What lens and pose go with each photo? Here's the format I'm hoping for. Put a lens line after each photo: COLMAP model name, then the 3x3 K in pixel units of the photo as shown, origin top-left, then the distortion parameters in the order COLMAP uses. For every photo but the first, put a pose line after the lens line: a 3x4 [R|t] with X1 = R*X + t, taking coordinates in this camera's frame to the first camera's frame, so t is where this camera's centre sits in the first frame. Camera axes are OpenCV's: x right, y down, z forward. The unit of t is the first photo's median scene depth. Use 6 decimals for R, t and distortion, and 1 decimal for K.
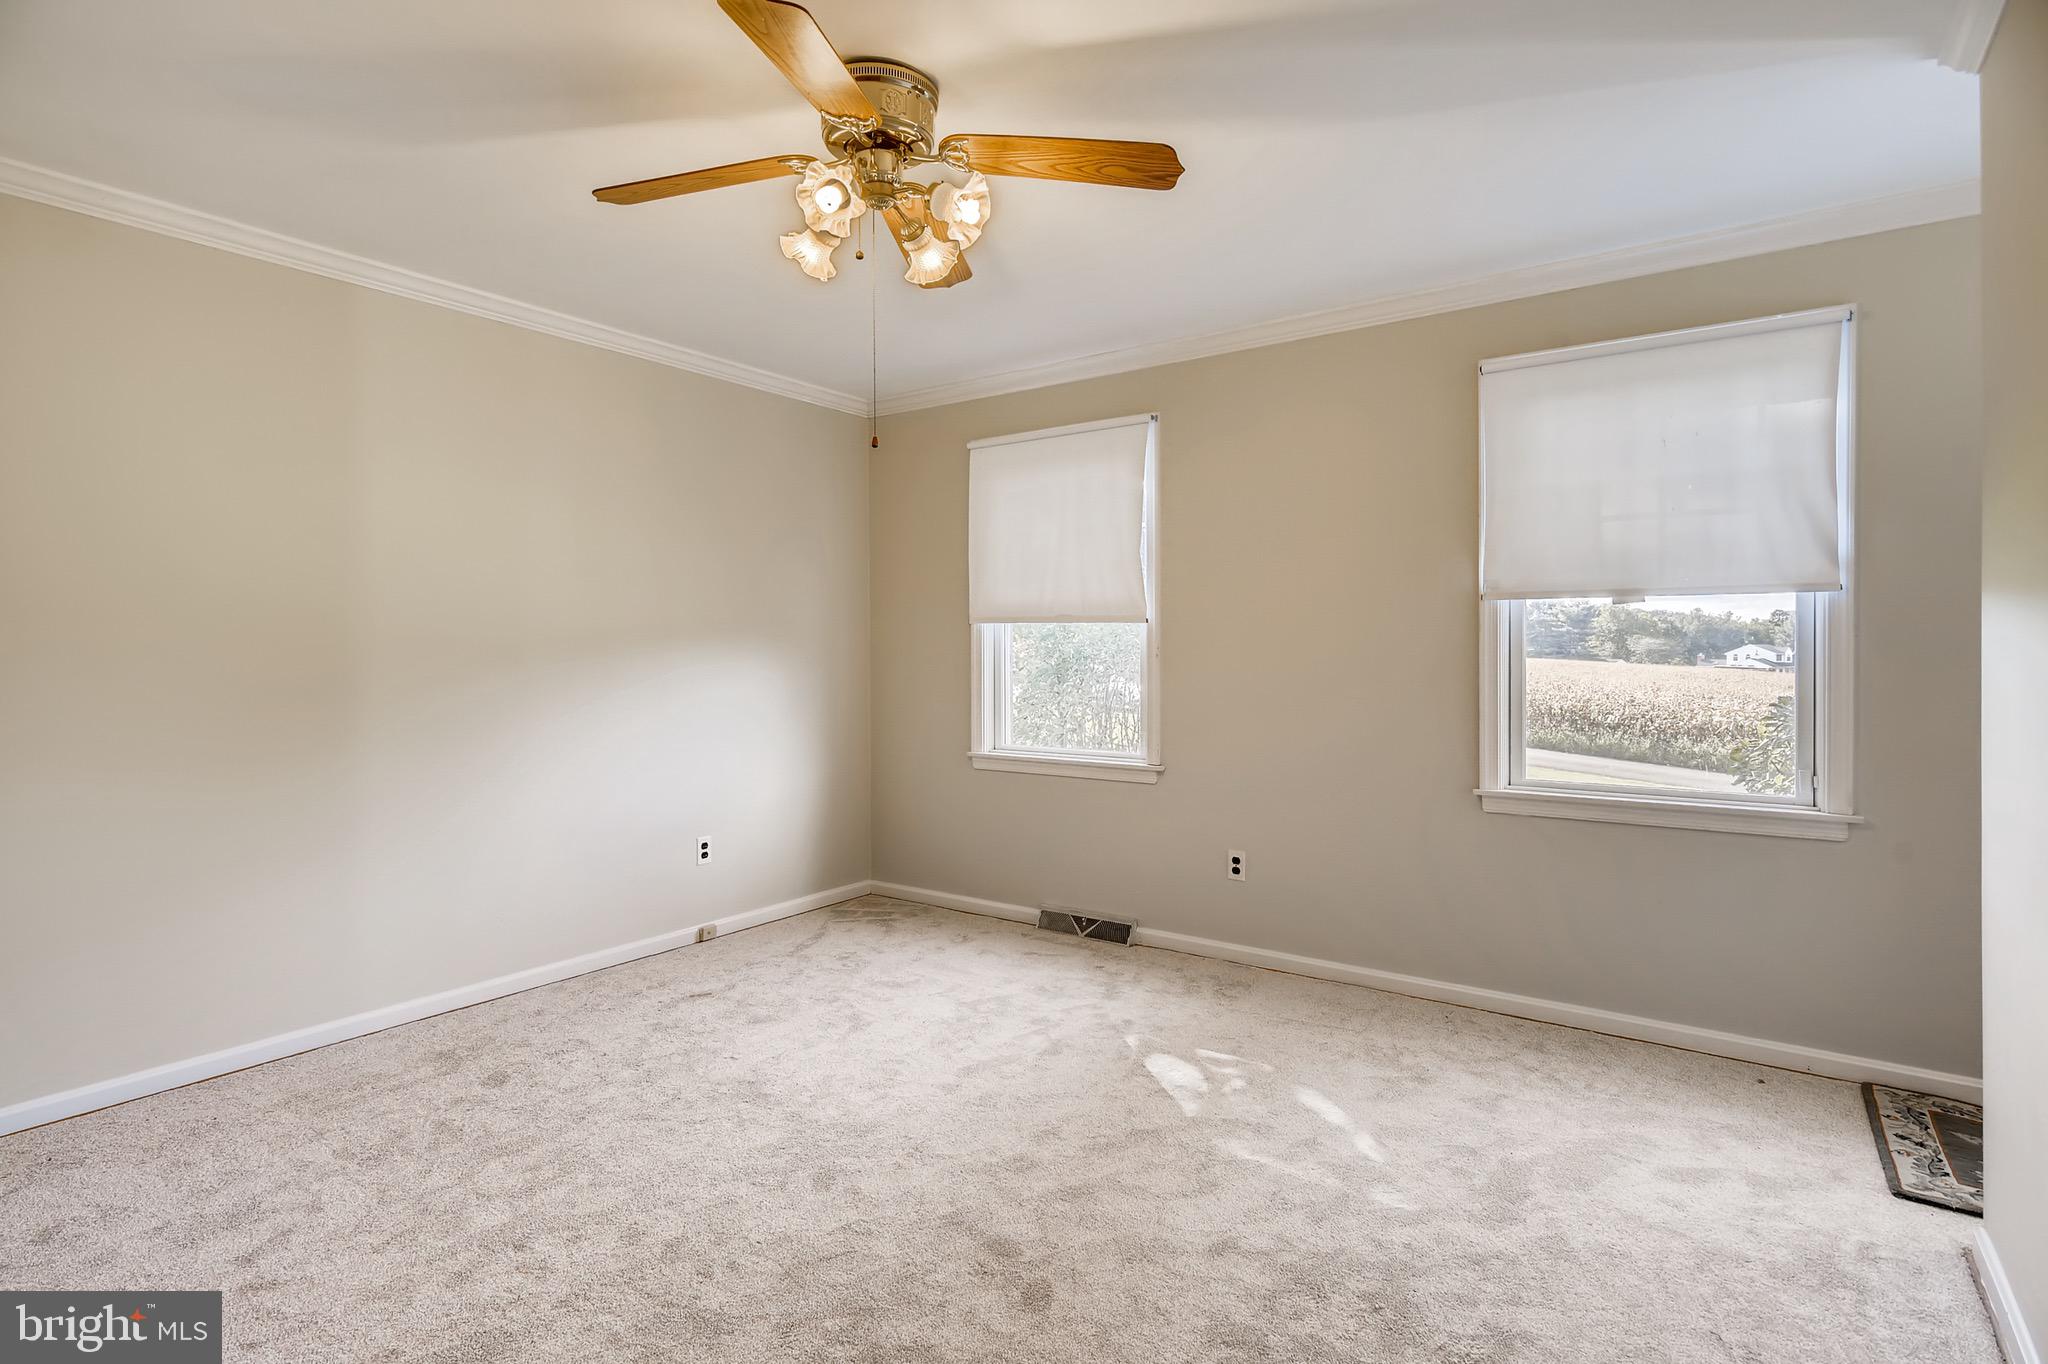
lens RADIAL K [[1016.2, 0, 1020.5], [0, 1016.2, 669.9], [0, 0, 1]] dist [0.006005, -0.001892]
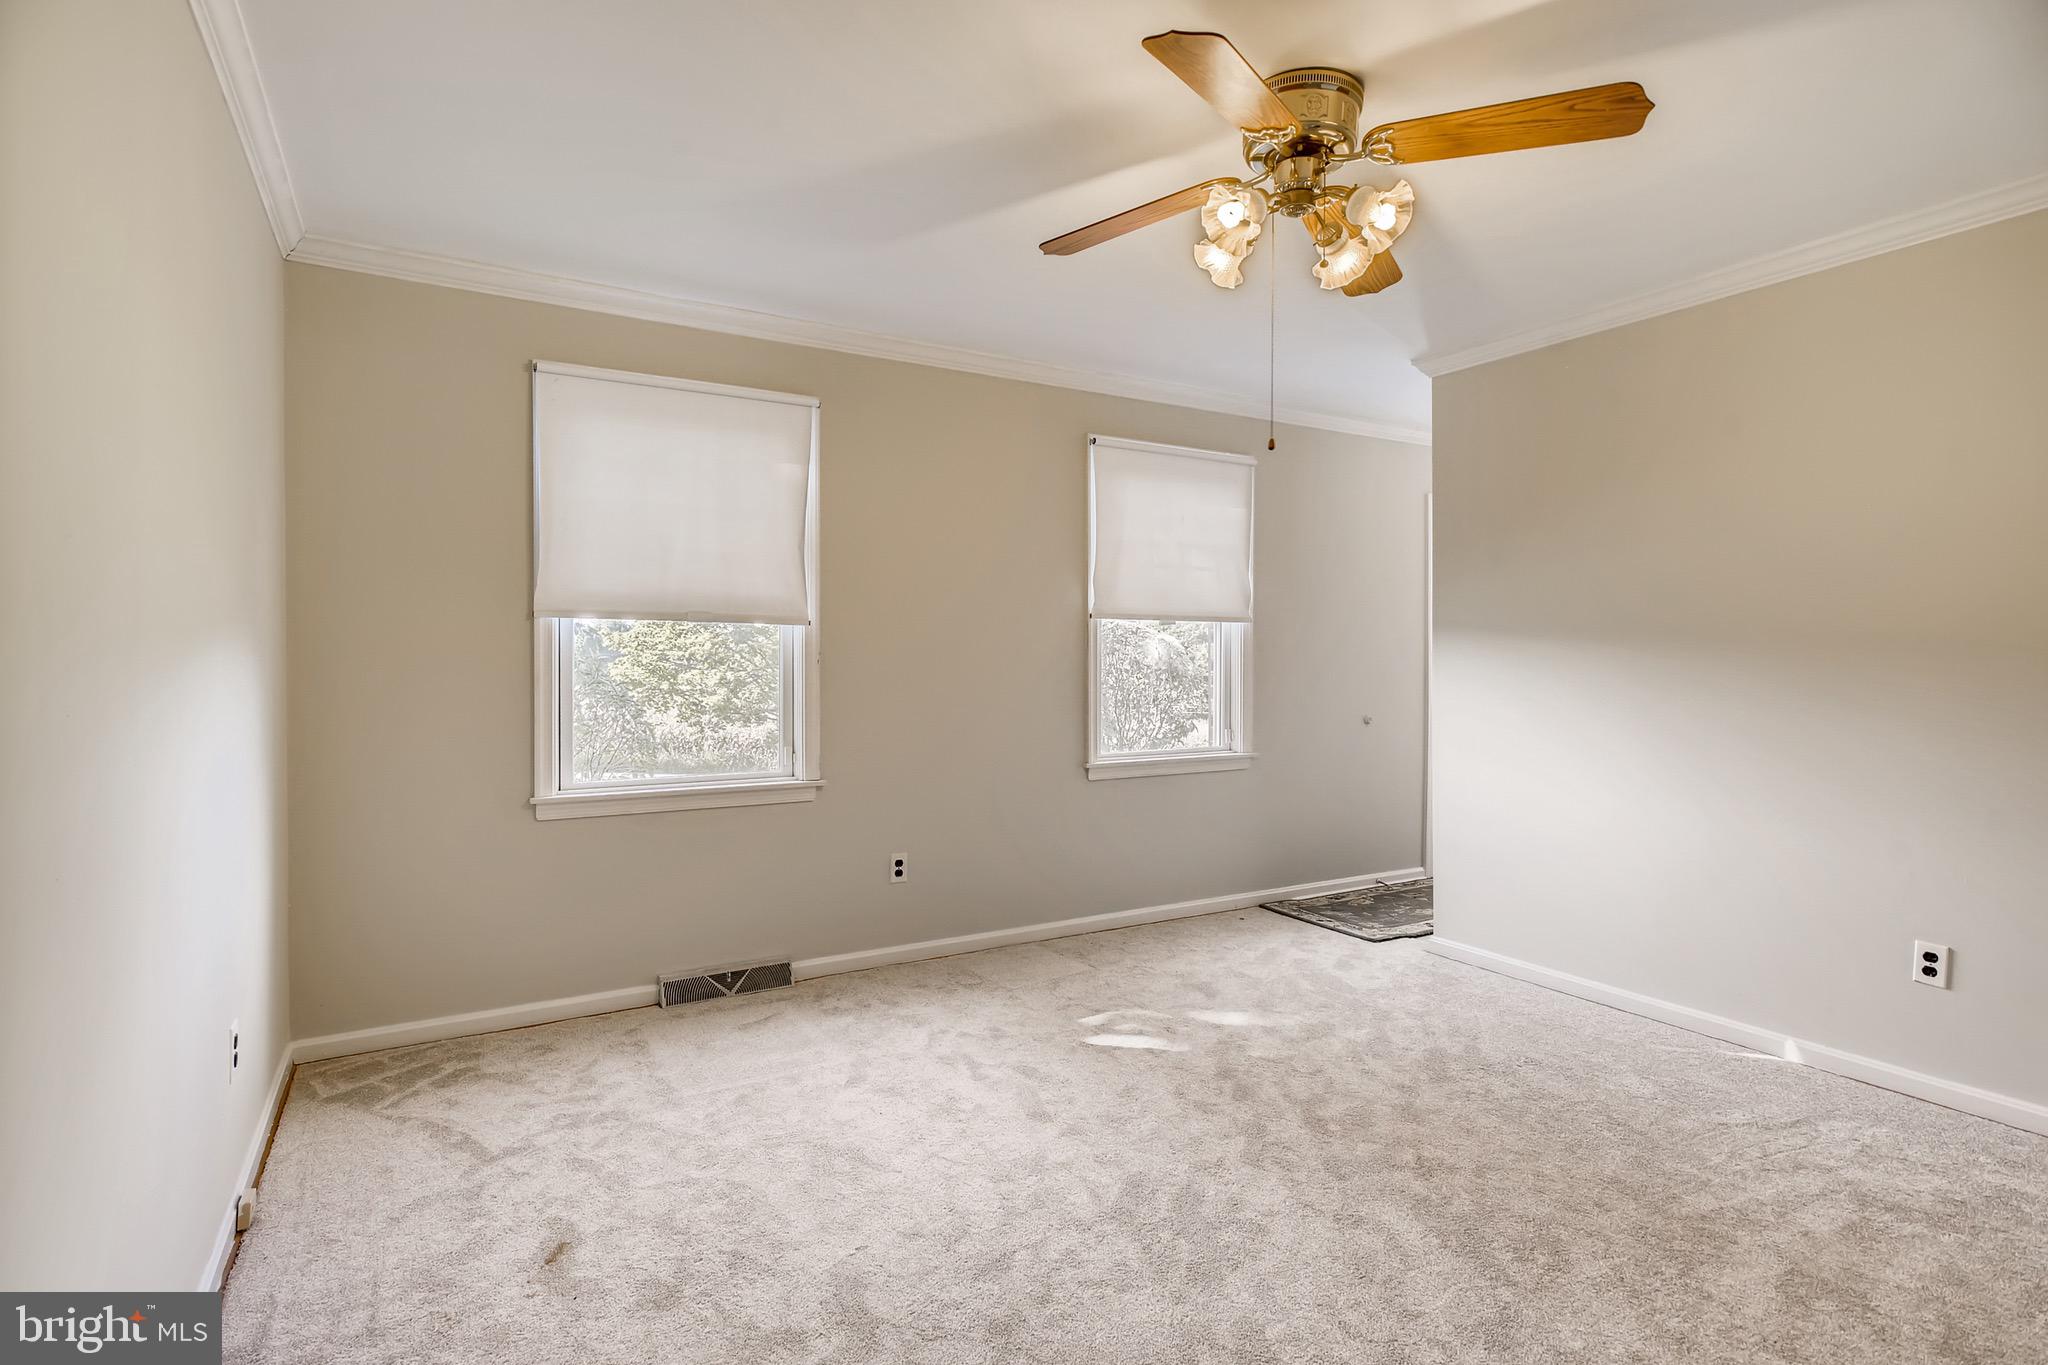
lens RADIAL K [[1016.2, 0, 1021.0], [0, 1016.2, 670.8], [0, 0, 1]] dist [0.006005, -0.001892]
pose [[0.409222, -0.011047, 0.912368, -0.658830], [0.014790, 0.999876, 0.005472, -0.007993], [-0.912315, 0.011255, 0.409334, 0.470769]]
